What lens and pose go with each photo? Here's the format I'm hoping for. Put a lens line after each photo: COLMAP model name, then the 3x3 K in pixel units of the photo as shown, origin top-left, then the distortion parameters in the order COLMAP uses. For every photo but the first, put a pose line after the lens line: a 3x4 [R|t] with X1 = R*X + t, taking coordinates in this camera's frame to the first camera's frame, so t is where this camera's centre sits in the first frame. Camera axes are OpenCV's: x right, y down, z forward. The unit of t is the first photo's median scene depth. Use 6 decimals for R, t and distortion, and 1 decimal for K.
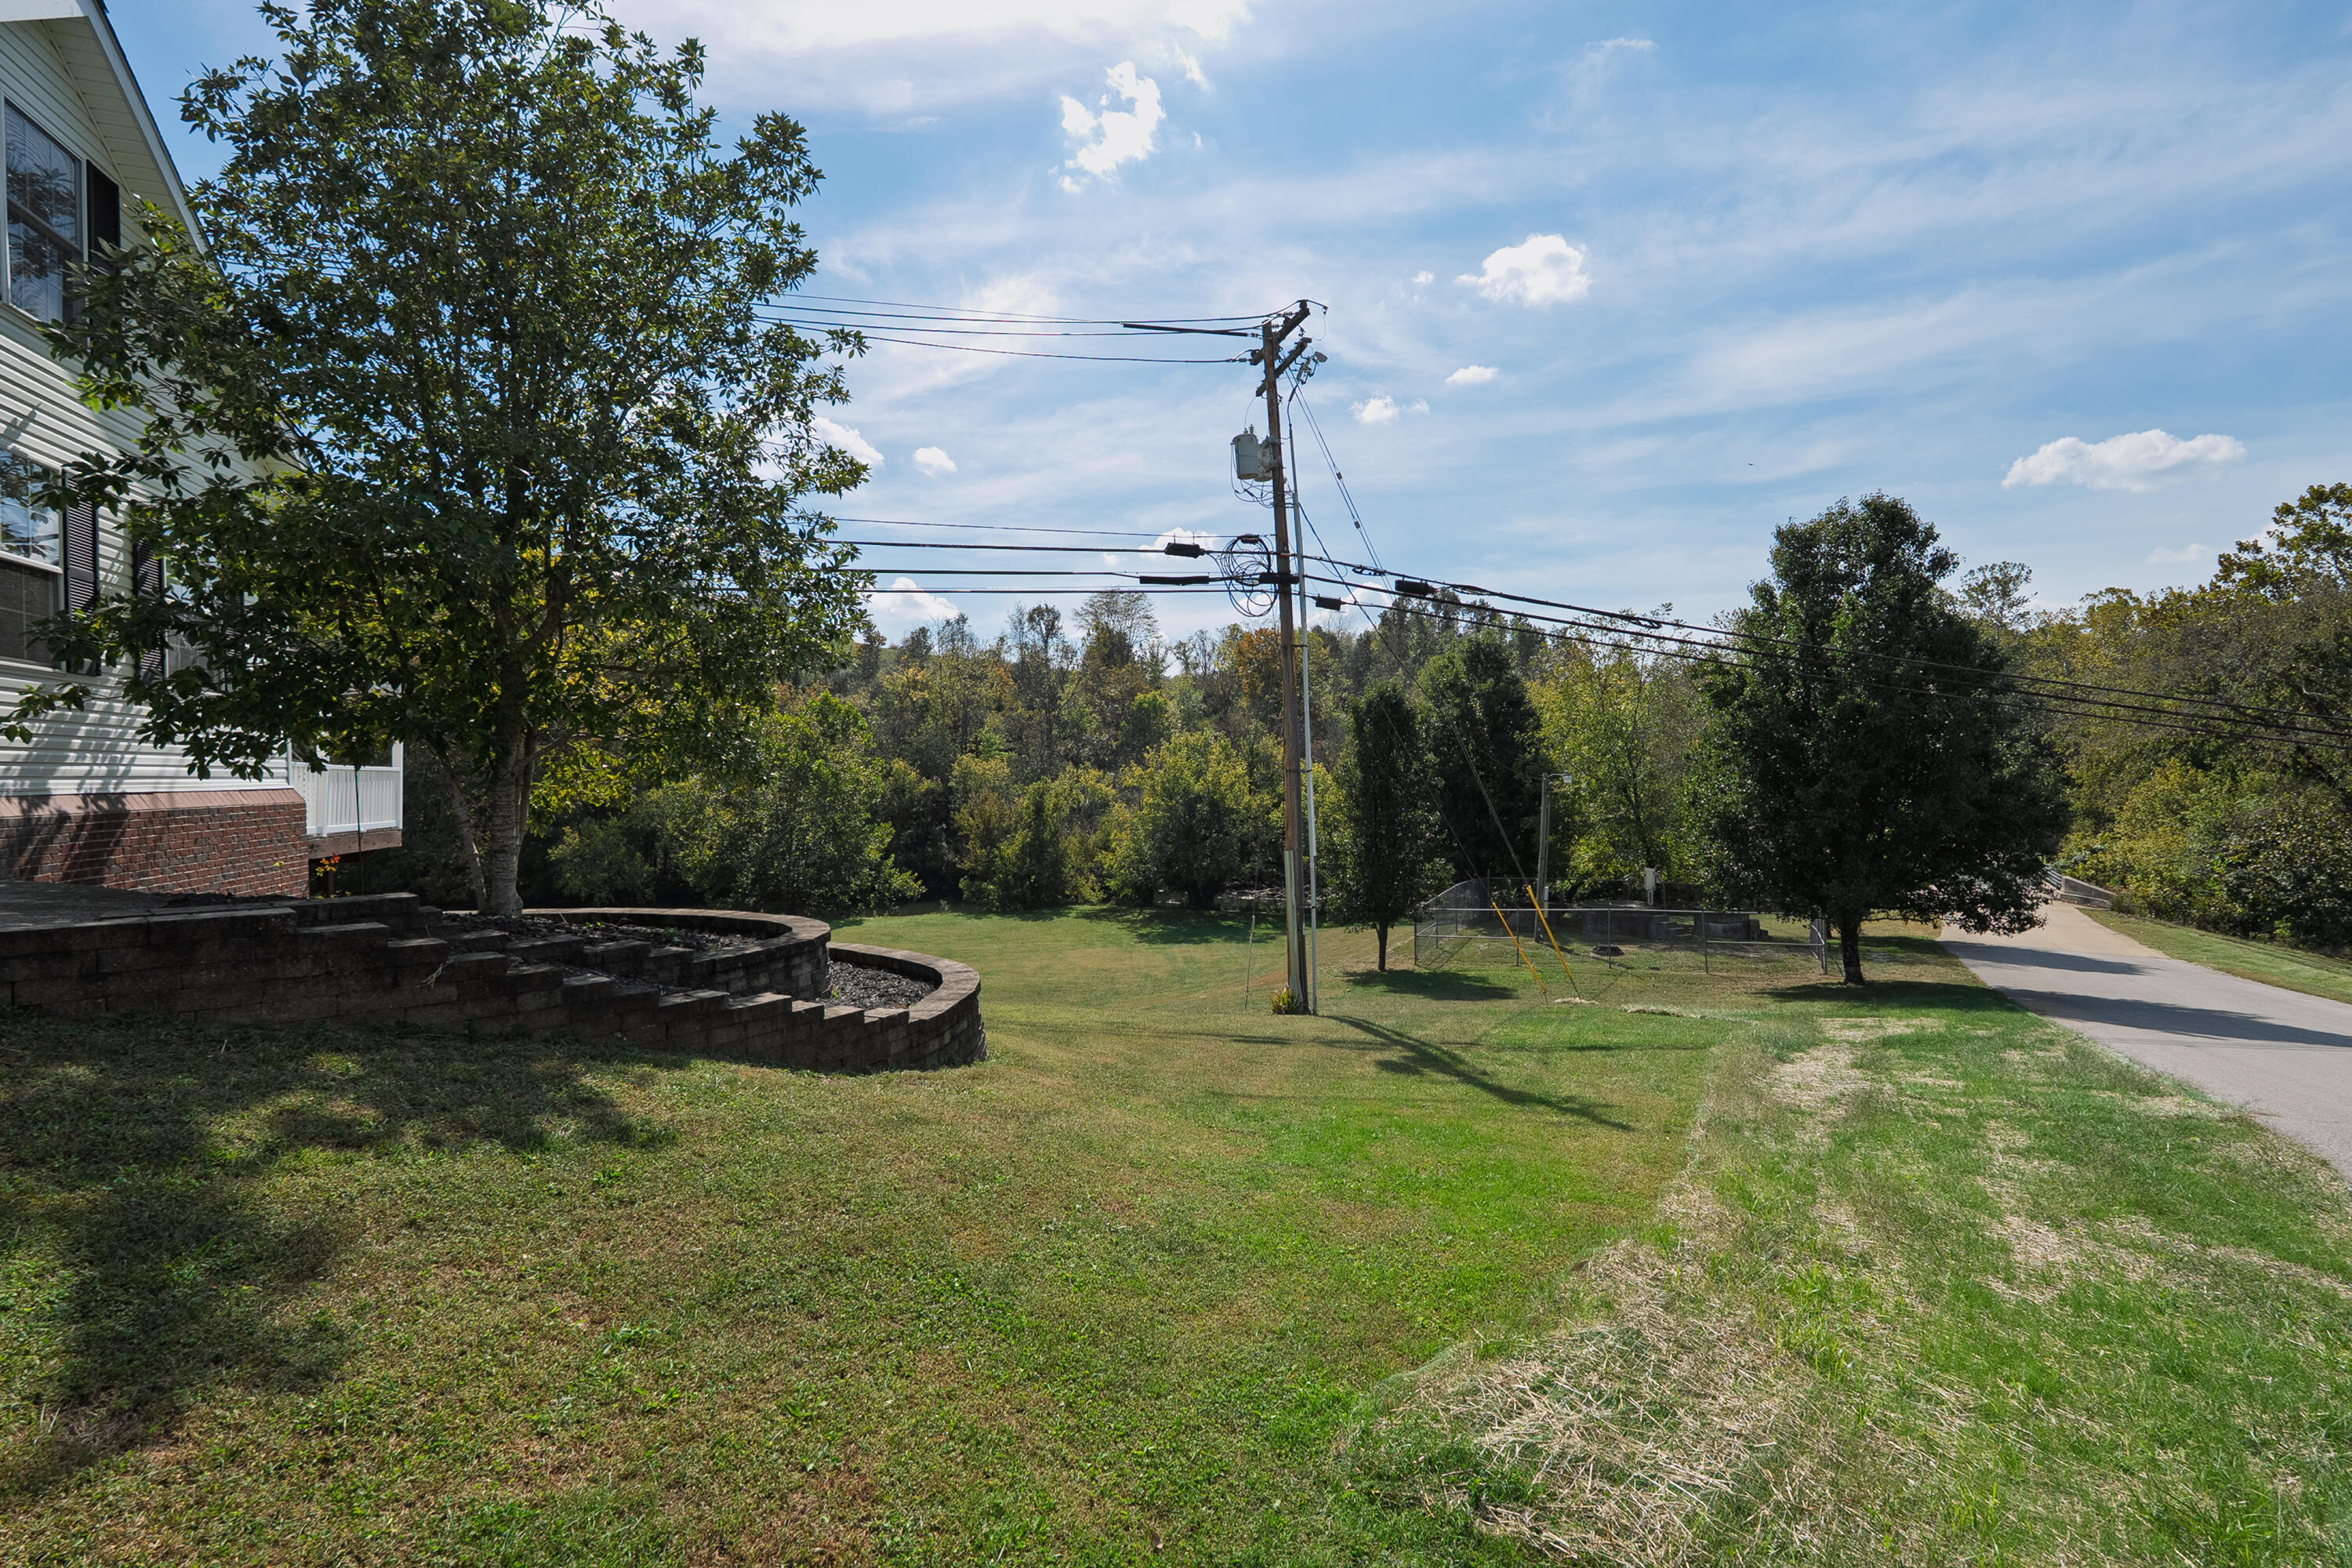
lens RADIAL K [[1046.8, 0, 1169.3], [0, 1046.8, 775.2], [0, 0, 1]] dist [0.001694, 0.000338]
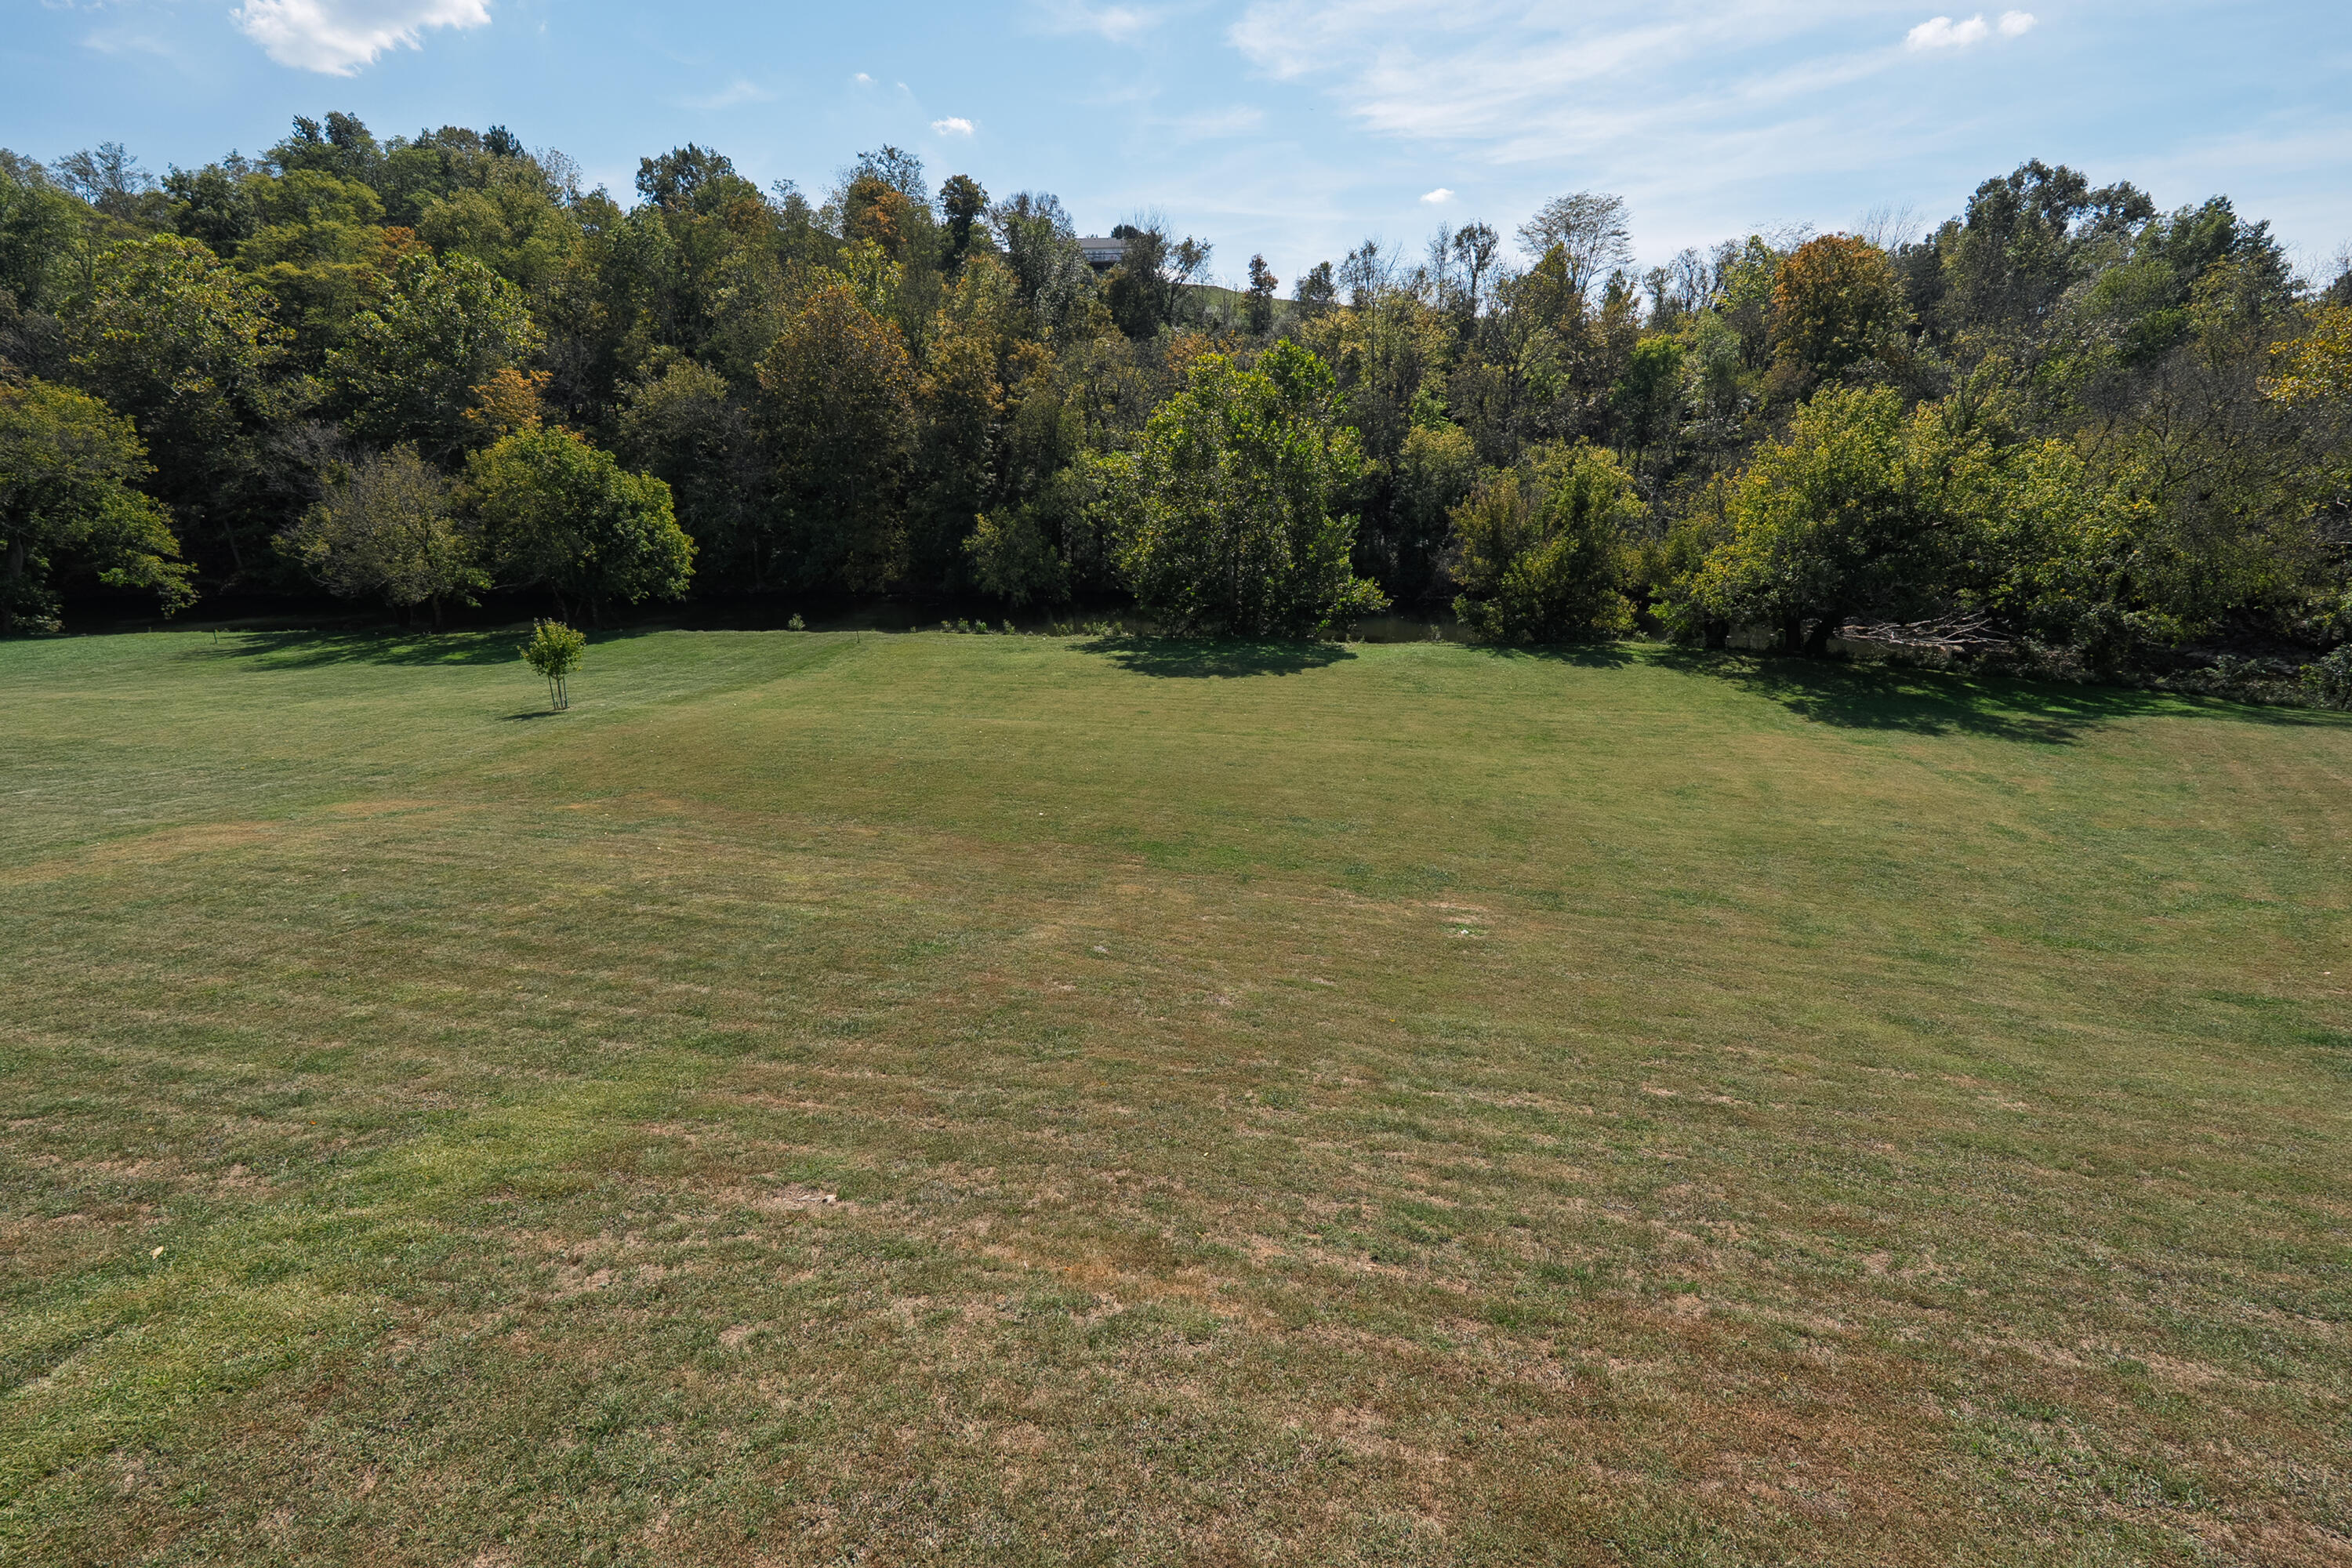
lens RADIAL K [[1004.7, 0, 1175.2], [0, 1004.7, 809.2], [0, 0, 1]] dist [-0.004659, 0.000022]
pose [[0.958044, 0.098227, -0.269264, -0.160395], [-0.001901, 0.941600, 0.336729, -0.002138], [0.286615, -0.322089, 0.902281, 0.196210]]
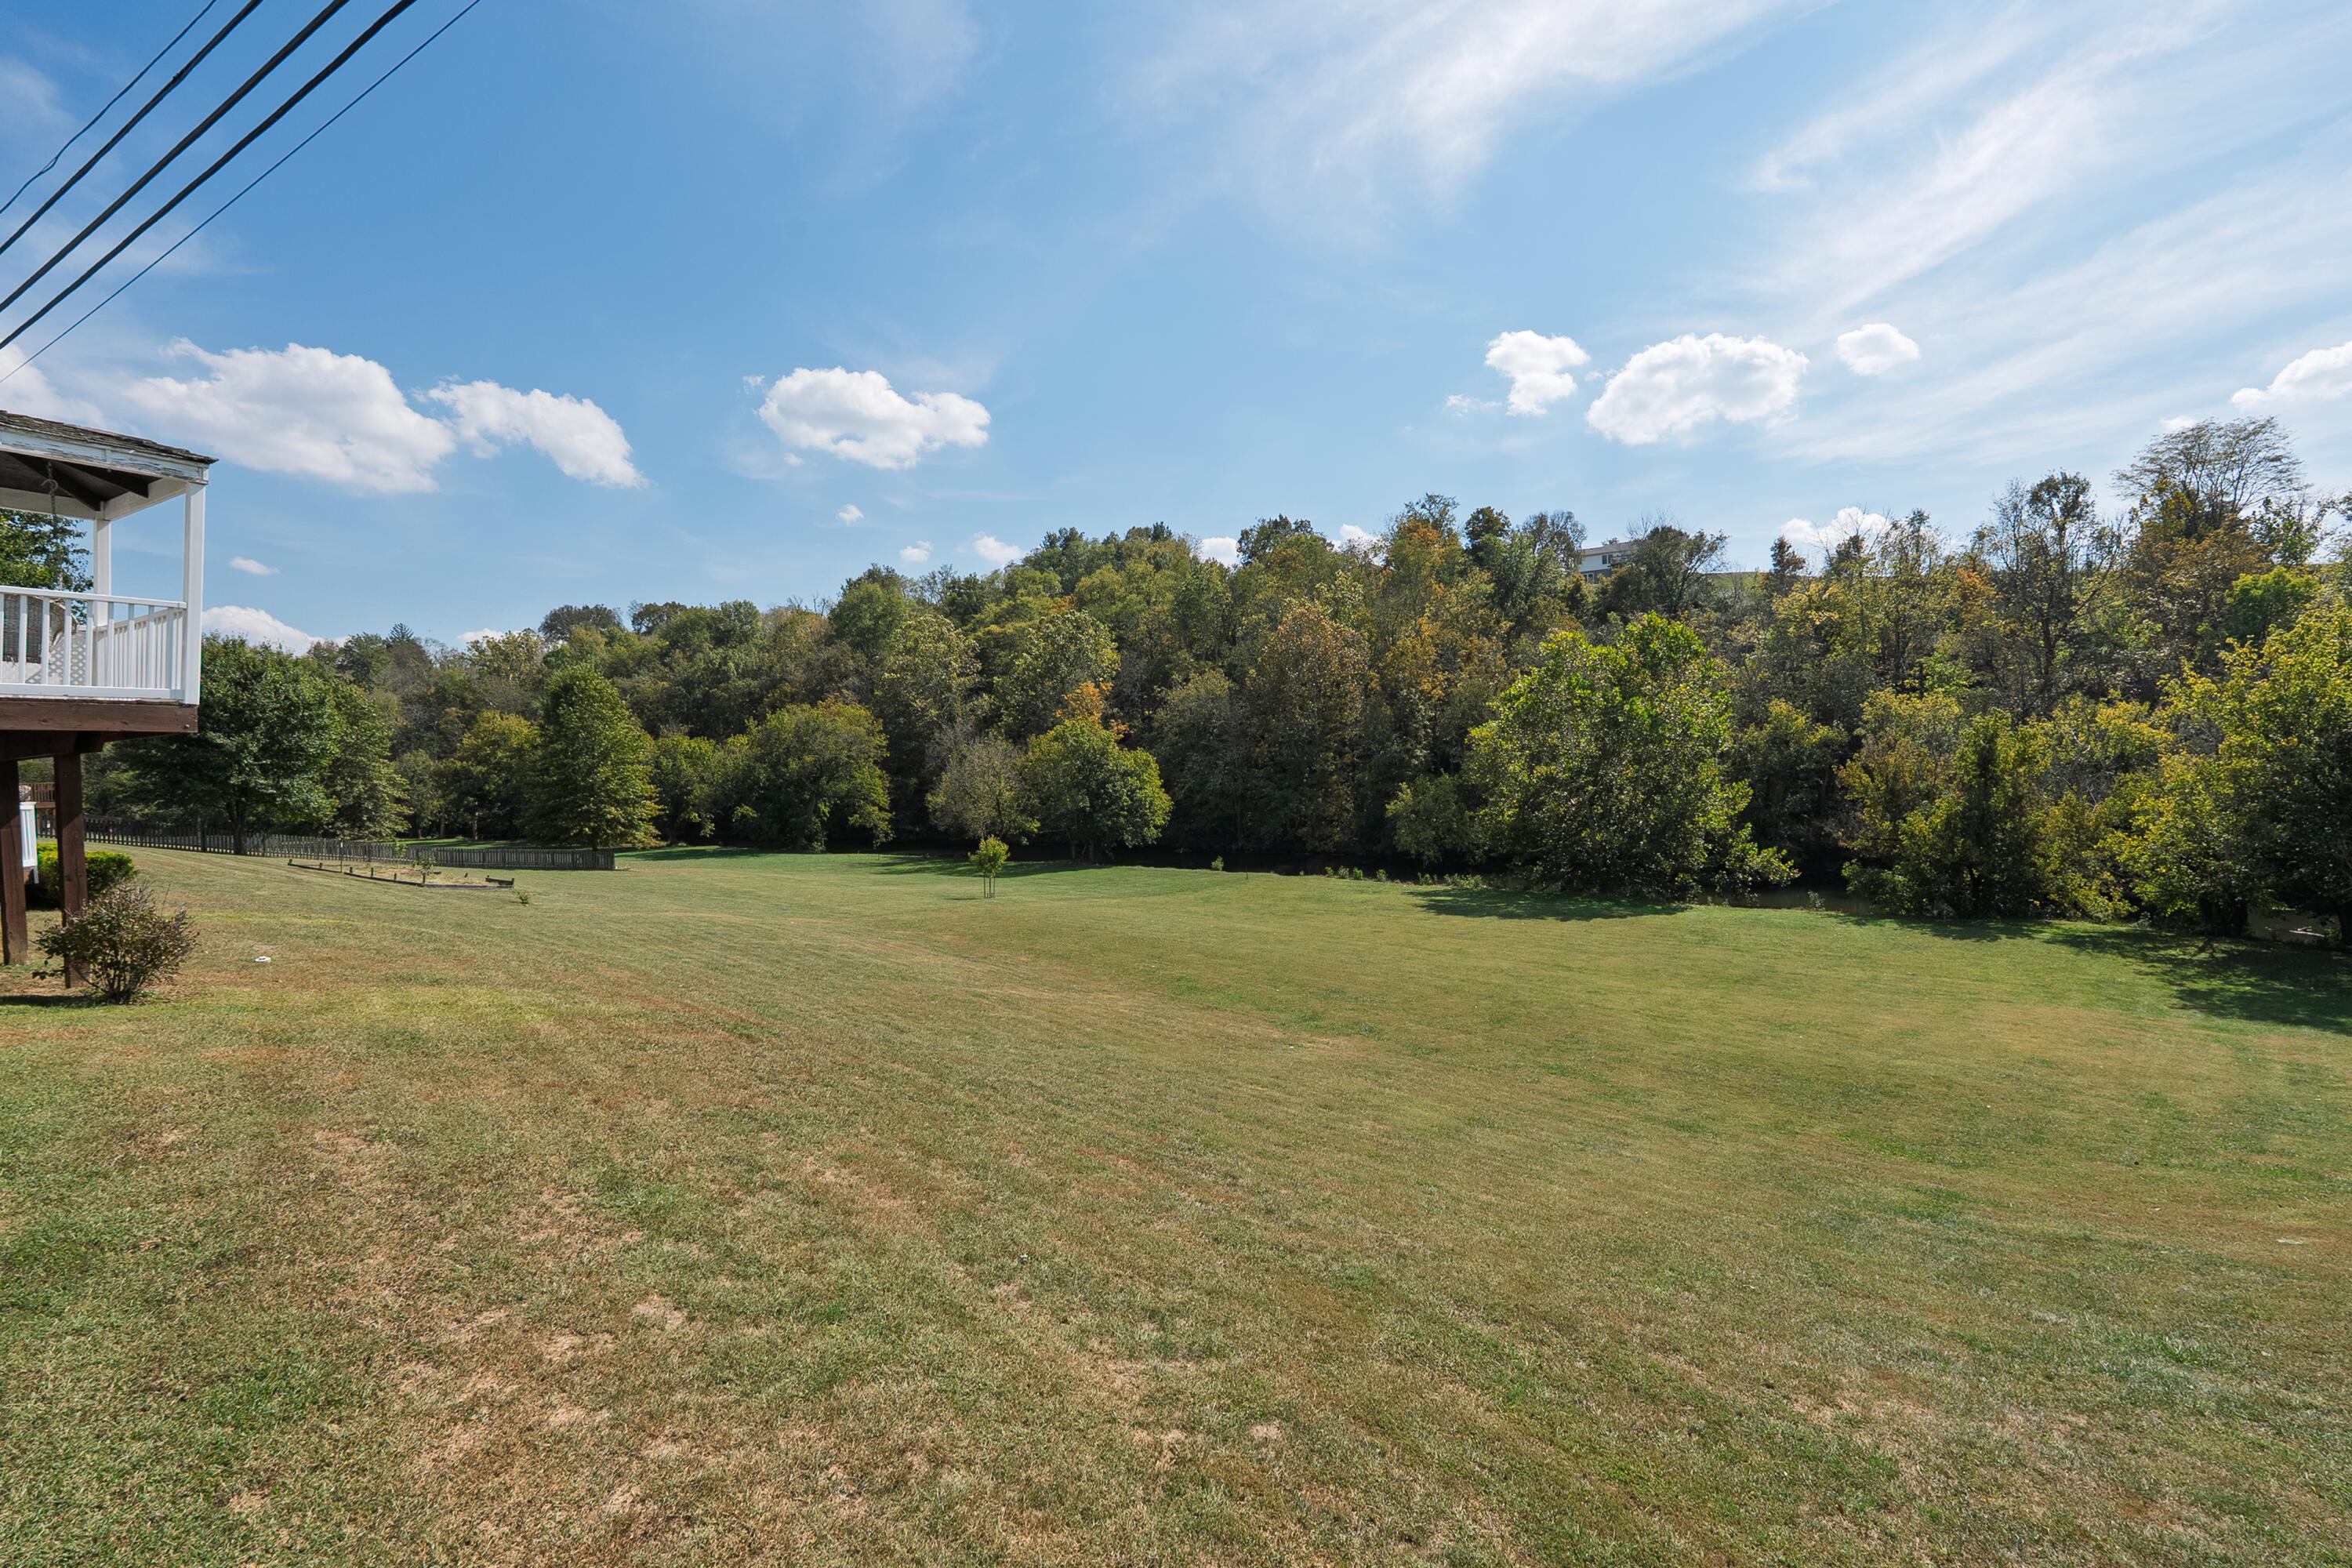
lens RADIAL K [[1026.0, 0, 1178.4], [0, 1026.0, 795.4], [0, 0, 1]] dist [-0.003293, -0.001064]
pose [[0.658726, 0.021413, -0.752078, 0.015360], [0.016053, 0.998967, 0.042502, 0.017028], [0.752212, -0.040070, 0.657702, 0.203735]]
